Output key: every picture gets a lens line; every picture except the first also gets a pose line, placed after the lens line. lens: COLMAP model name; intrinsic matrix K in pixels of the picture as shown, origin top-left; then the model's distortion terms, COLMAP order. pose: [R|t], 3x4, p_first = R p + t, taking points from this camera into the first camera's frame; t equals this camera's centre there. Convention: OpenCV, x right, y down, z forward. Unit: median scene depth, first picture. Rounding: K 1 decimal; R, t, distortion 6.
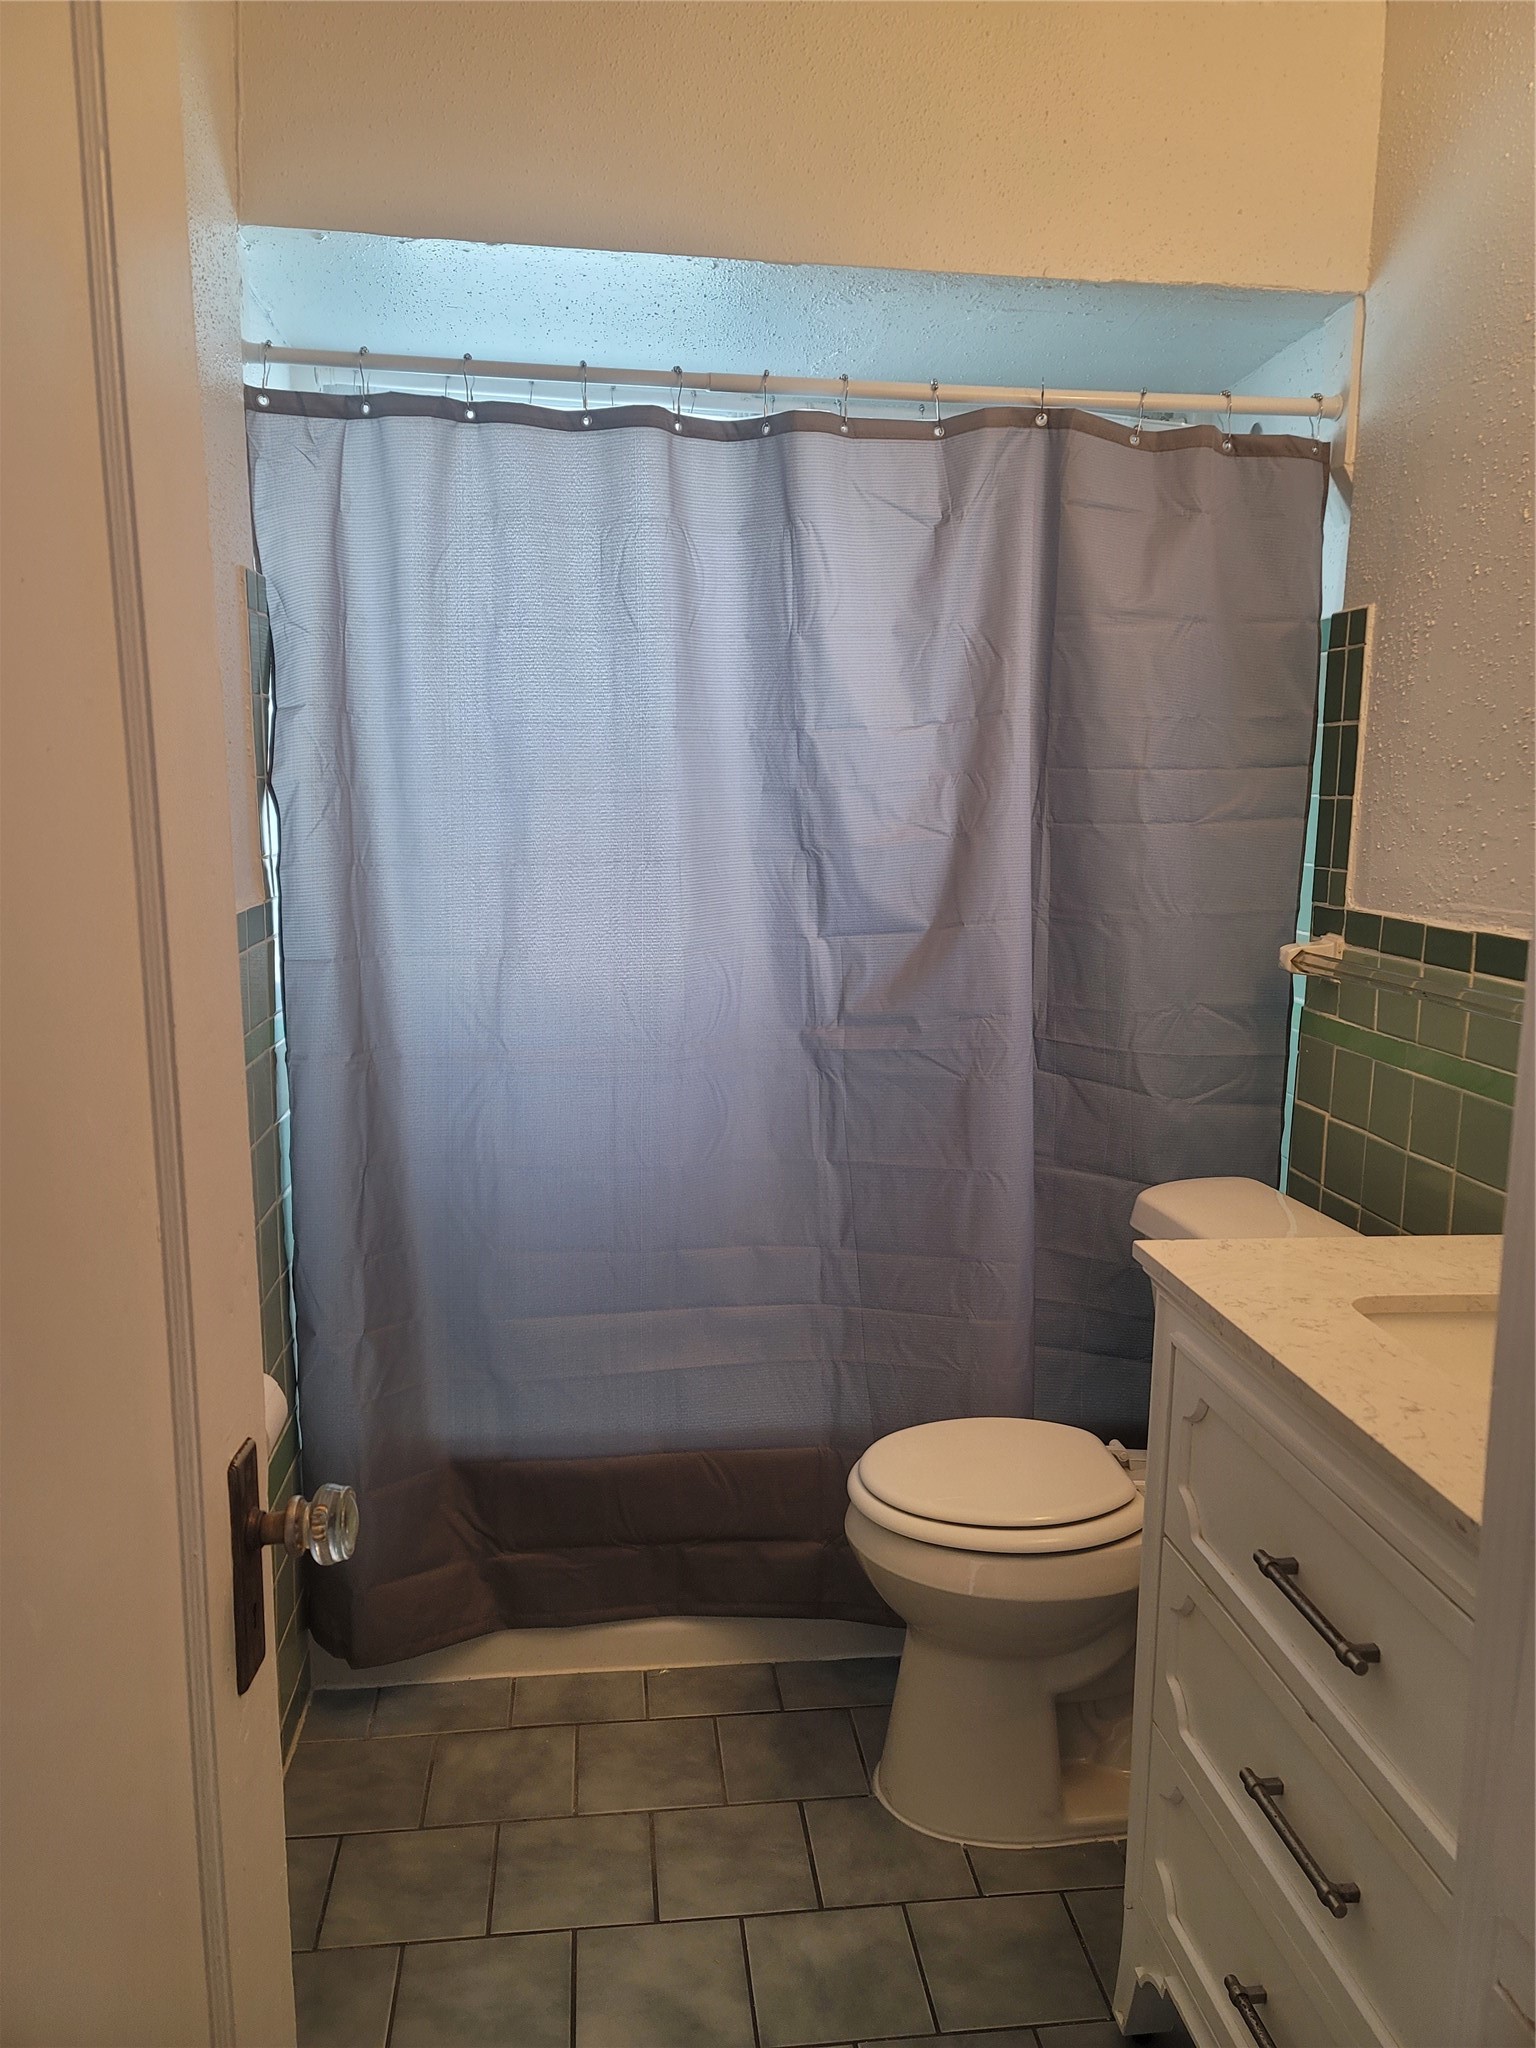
lens RADIAL K [[1499.5, 0, 767.1], [0, 1499.5, 1011.3], [0, 0, 1]] dist [0.075672, -0.068583]
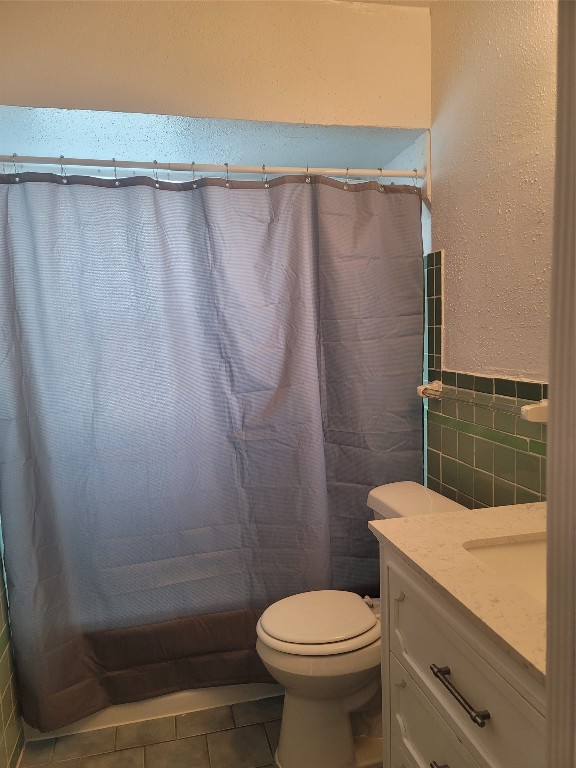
lens RADIAL K [[562.3, 0, 285.7], [0, 562.3, 388.5], [0, 0, 1]] dist [0.075672, -0.068583]
pose [[0.992748, -0.060675, 0.103777, 0.028774], [0.065058, 0.997104, -0.039381, -0.018245], [-0.101087, 0.045847, 0.993821, 0.102287]]
